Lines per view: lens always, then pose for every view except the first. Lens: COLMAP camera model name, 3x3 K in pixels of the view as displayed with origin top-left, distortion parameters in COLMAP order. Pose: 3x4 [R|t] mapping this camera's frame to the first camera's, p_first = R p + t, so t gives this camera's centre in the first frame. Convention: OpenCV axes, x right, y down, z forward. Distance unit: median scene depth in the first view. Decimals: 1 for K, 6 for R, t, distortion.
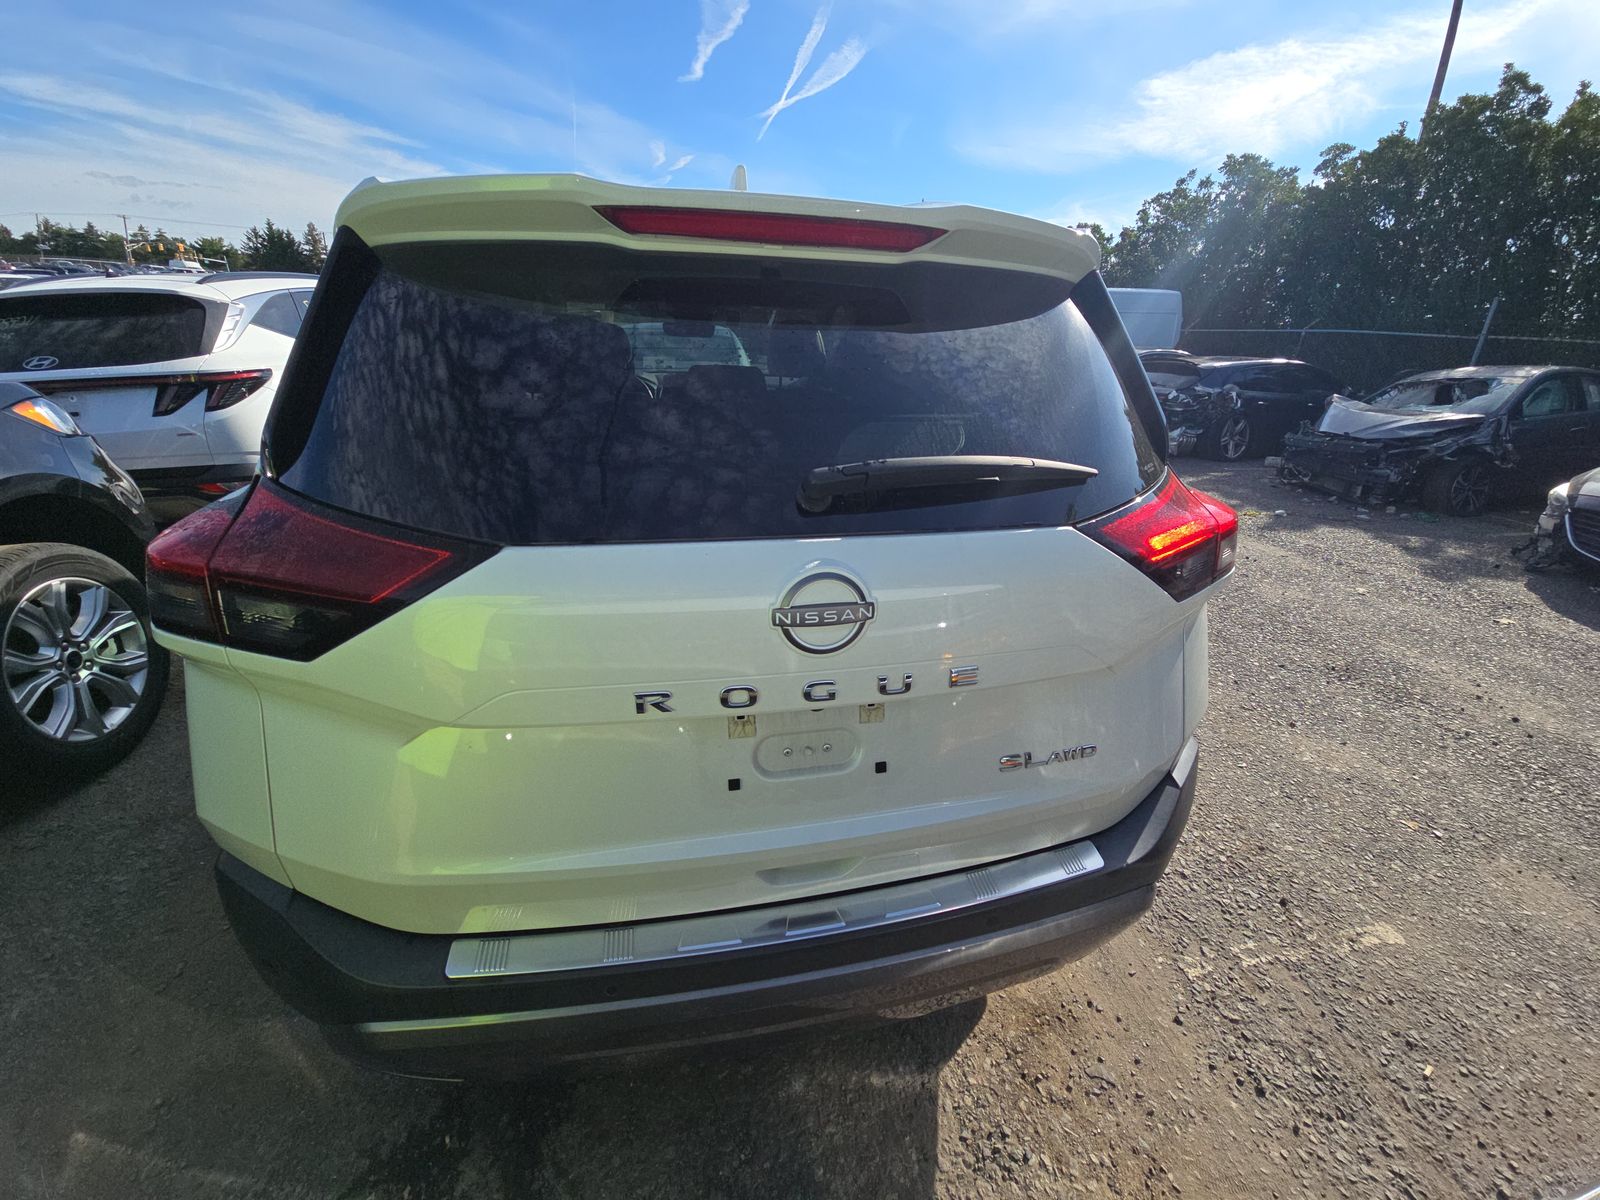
lens RADIAL K [[644.4, 0, 800.0], [0, 644.4, 600.0], [0, 0, 1]] dist [0.017019, -0.017772]
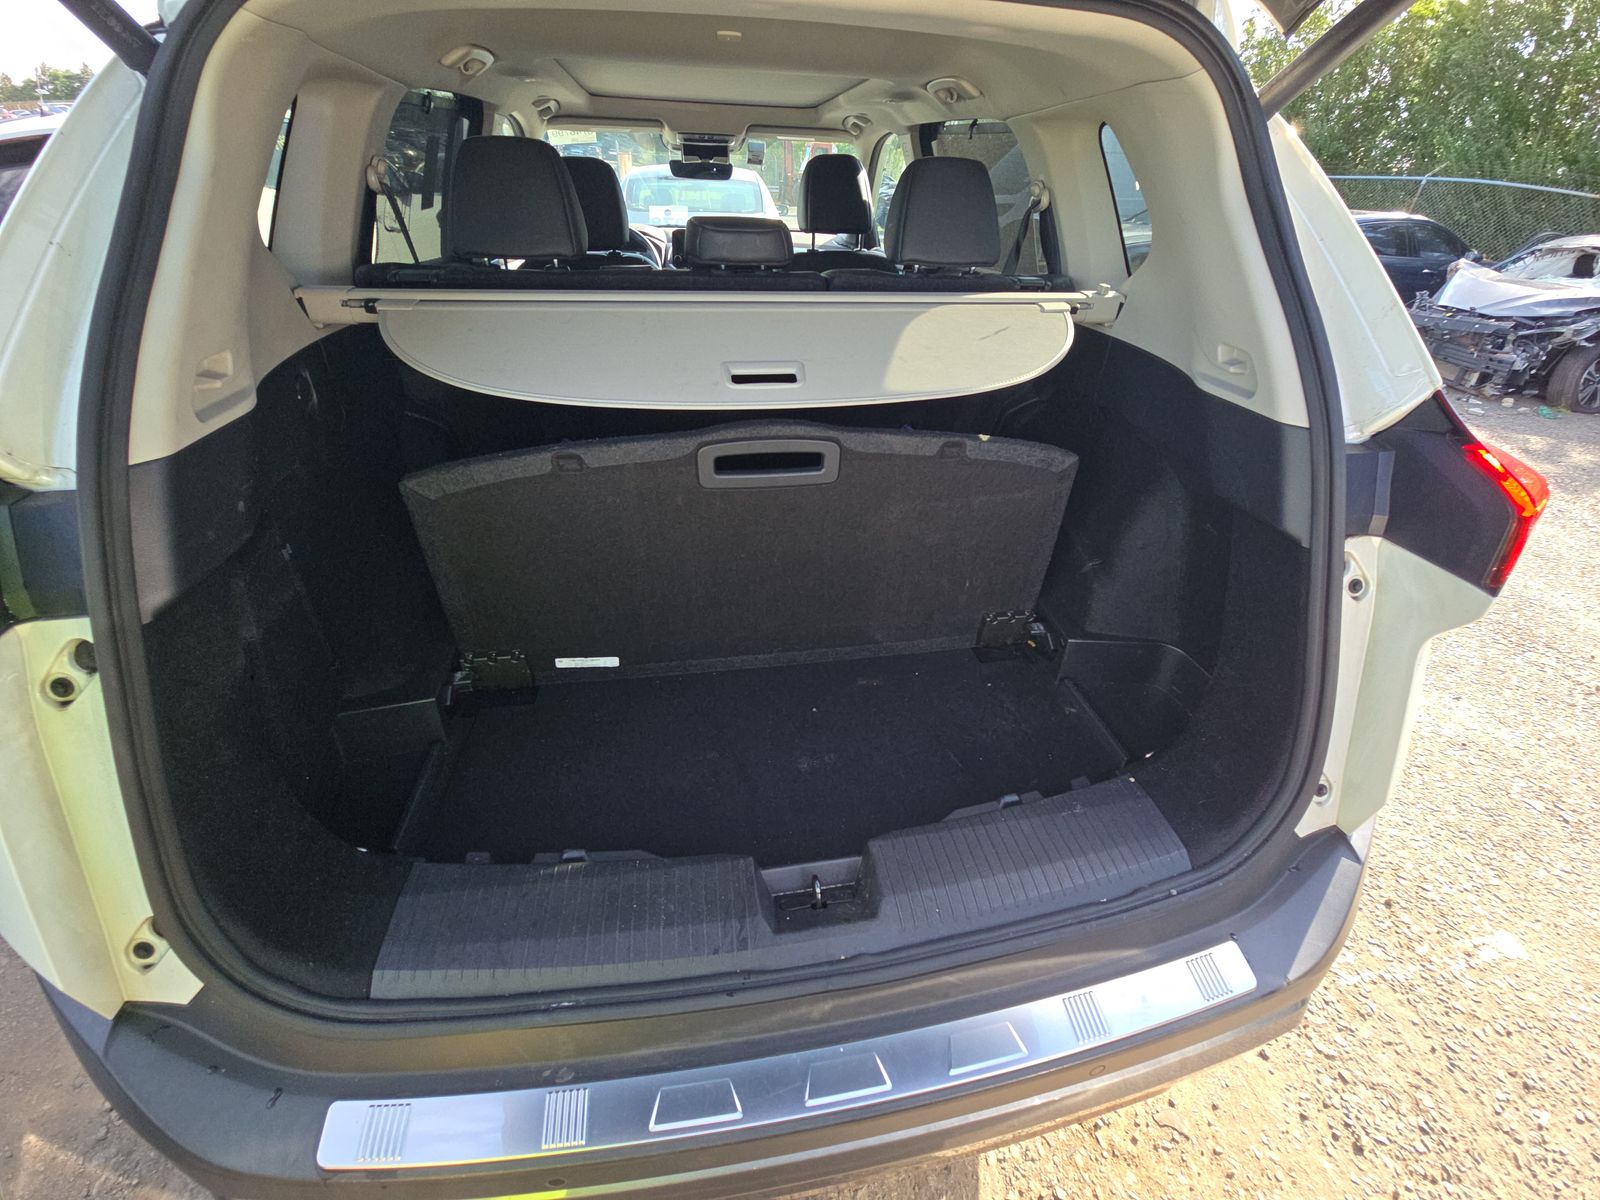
lens RADIAL K [[644.4, 0, 800.0], [0, 644.4, 600.0], [0, 0, 1]] dist [0.017019, -0.017772]
pose [[0.999044, 0.024616, -0.036131, -0.010577], [-0.017444, 0.982237, 0.186833, -0.088226], [0.040088, -0.186024, 0.981727, 0.260120]]
